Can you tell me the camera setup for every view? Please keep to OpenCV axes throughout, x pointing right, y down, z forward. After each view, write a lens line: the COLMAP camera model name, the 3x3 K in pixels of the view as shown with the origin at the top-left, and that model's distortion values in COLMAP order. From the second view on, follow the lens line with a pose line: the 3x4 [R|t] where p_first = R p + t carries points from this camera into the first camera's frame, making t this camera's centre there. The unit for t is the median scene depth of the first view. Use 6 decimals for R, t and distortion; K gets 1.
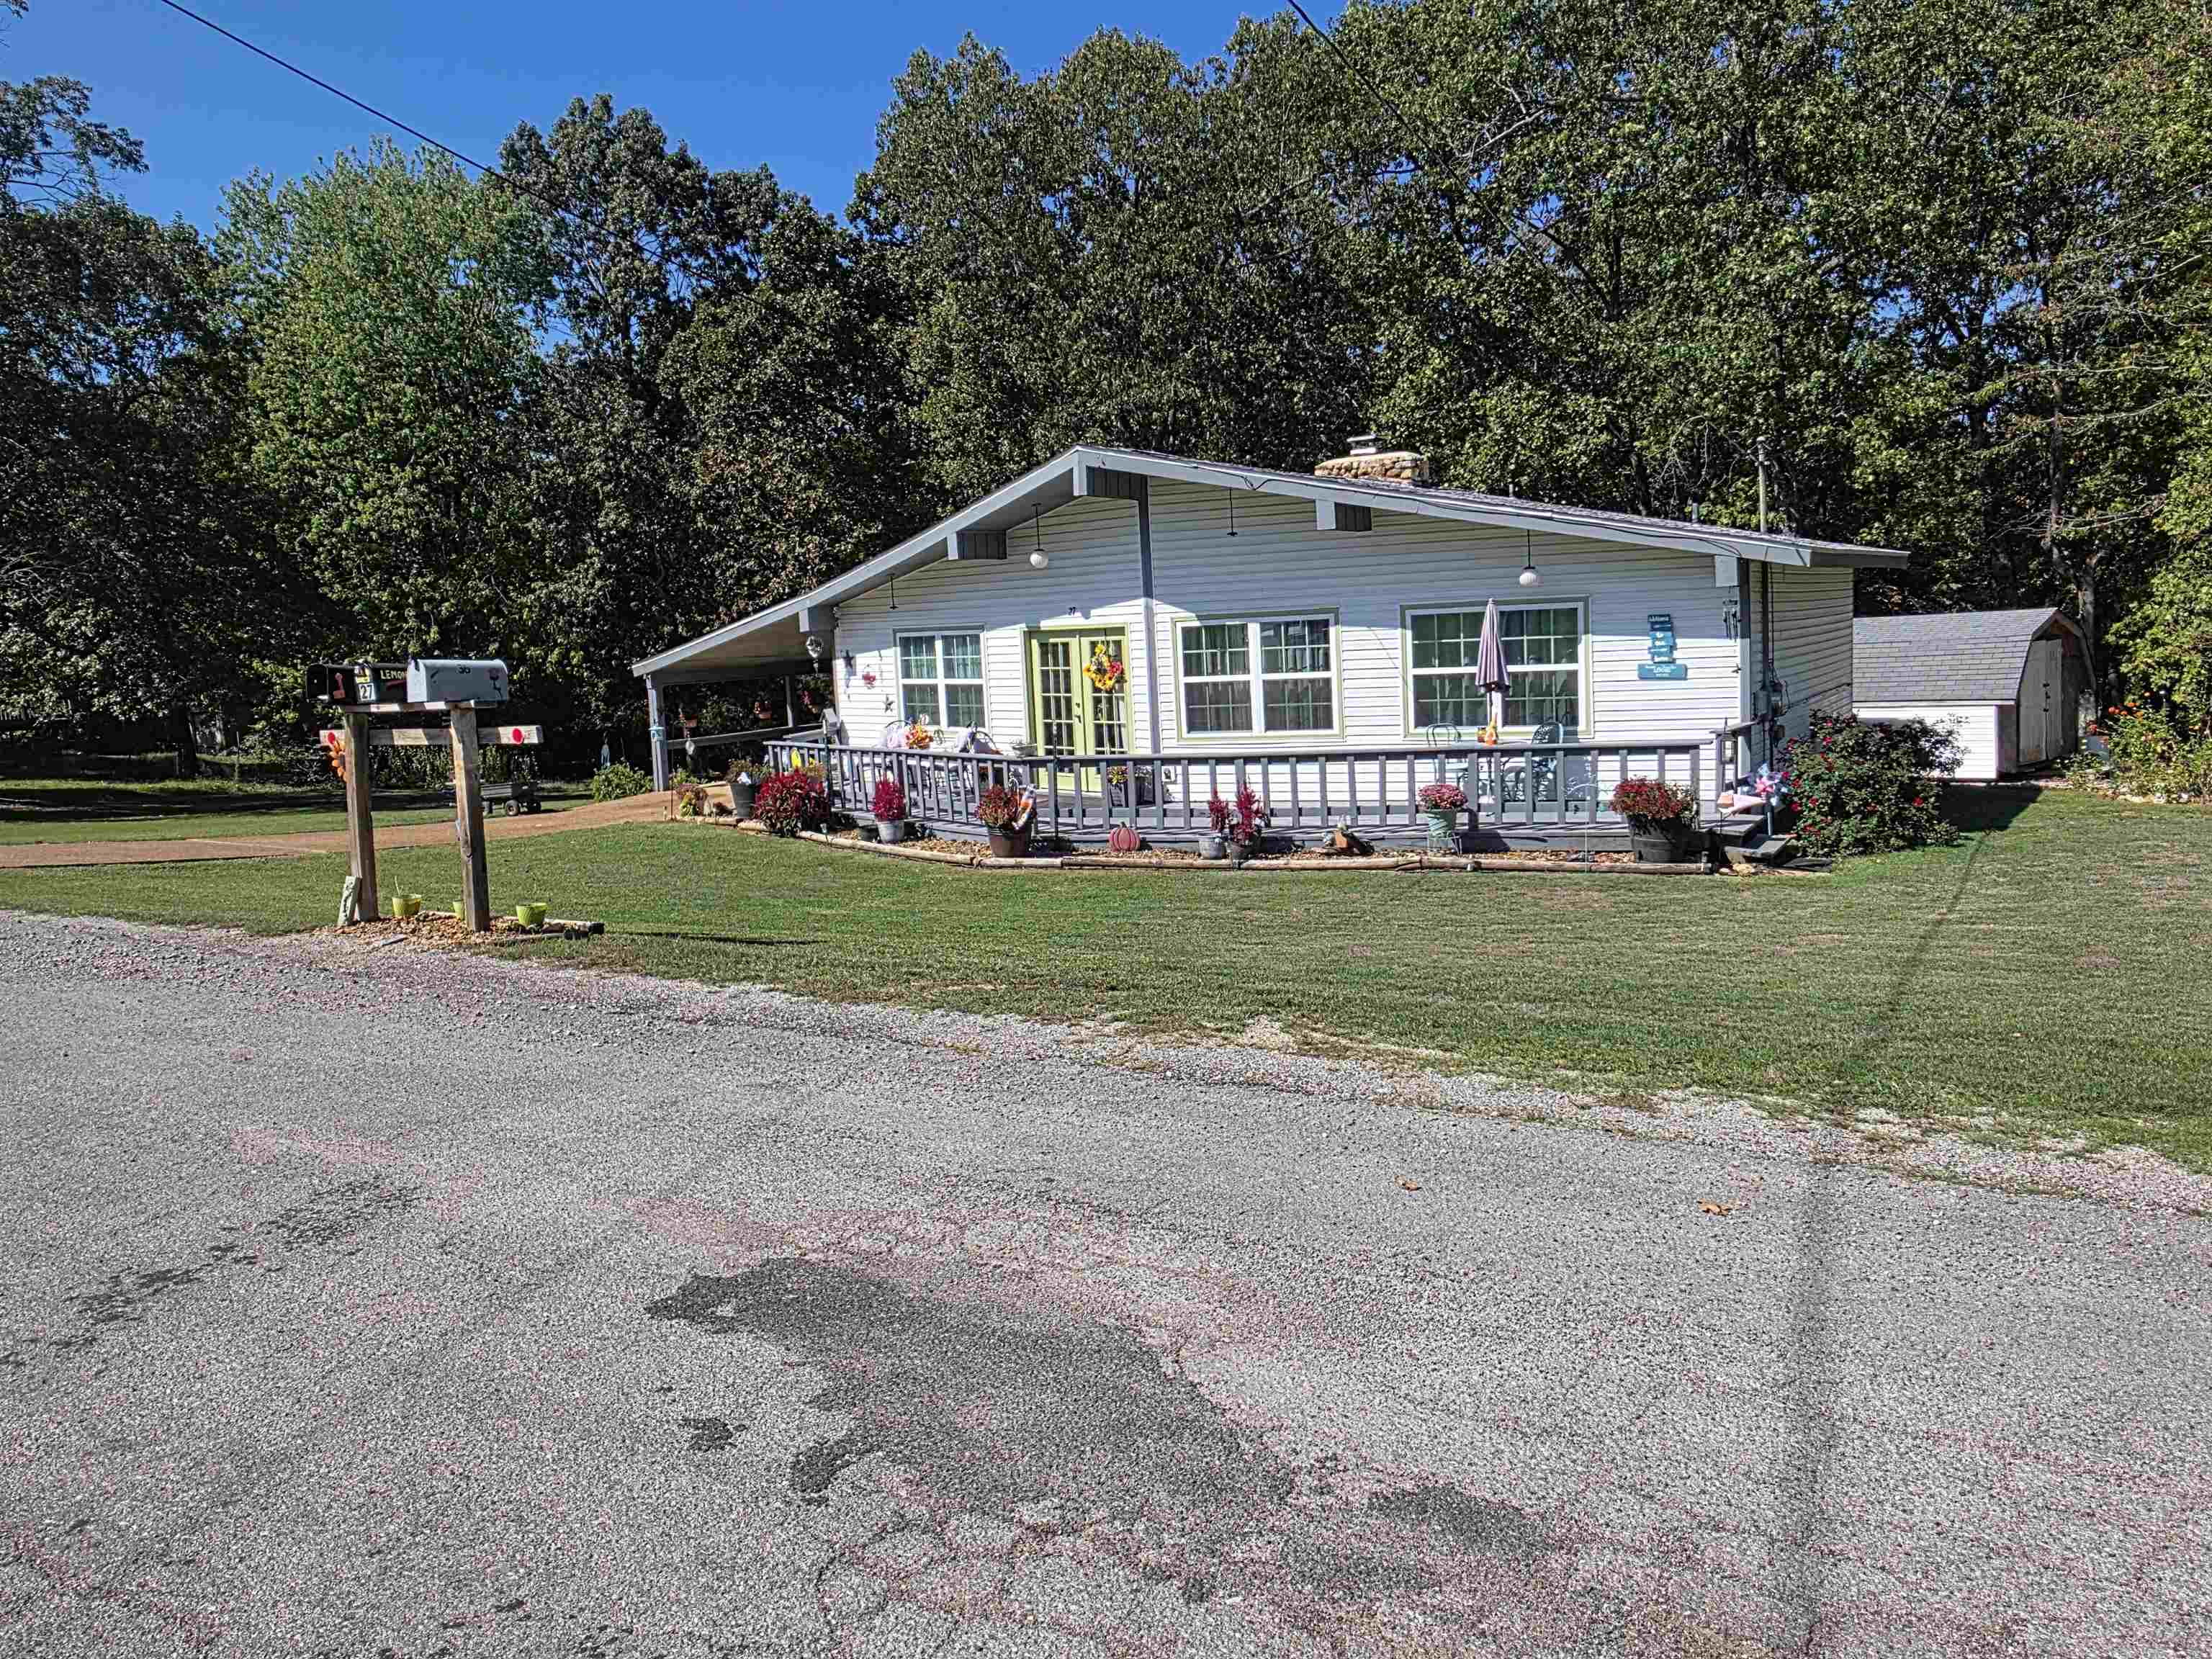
lens RADIAL K [[1534.8, 0, 1106.0], [0, 1534.8, 829.5], [0, 0, 1]] dist [0.028299, 0.004656]
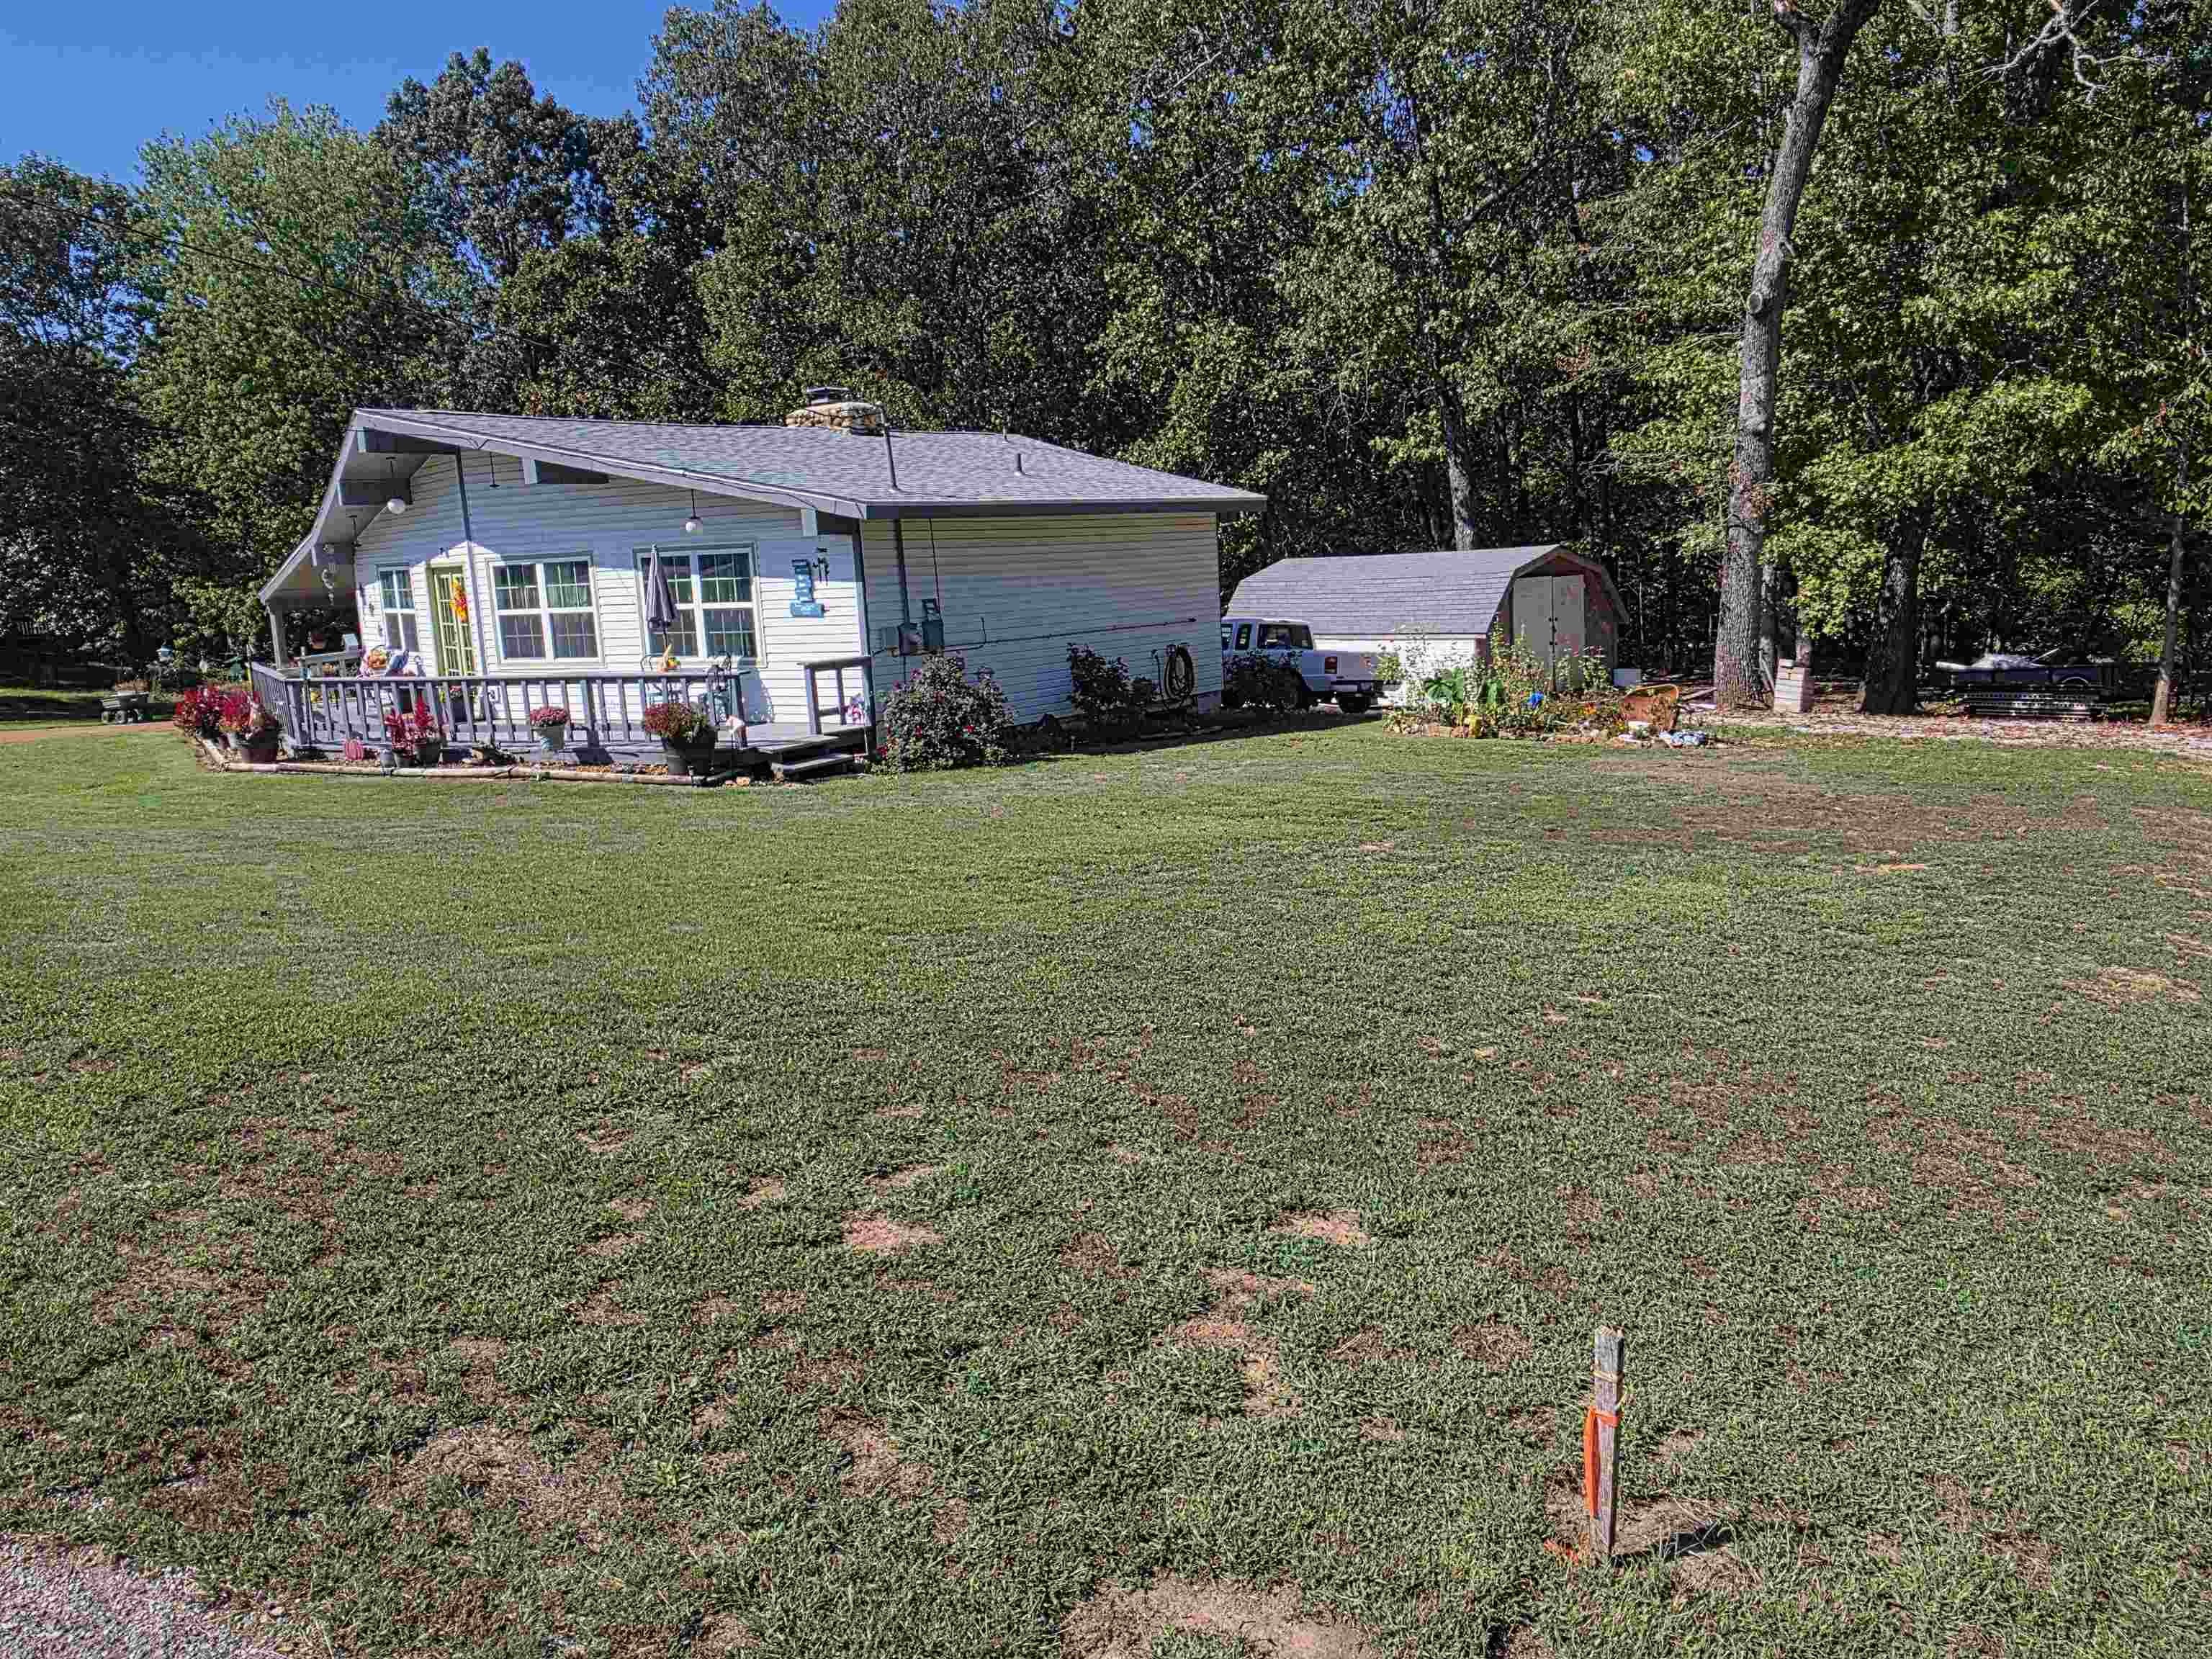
lens RADIAL K [[1534.8, 0, 1106.0], [0, 1534.8, 829.5], [0, 0, 1]] dist [0.028299, 0.004656]
pose [[0.993656, 0.020147, -0.110639, 0.590717], [-0.014362, 0.998500, 0.052838, -0.002670], [0.111537, -0.050914, 0.992455, -0.096454]]
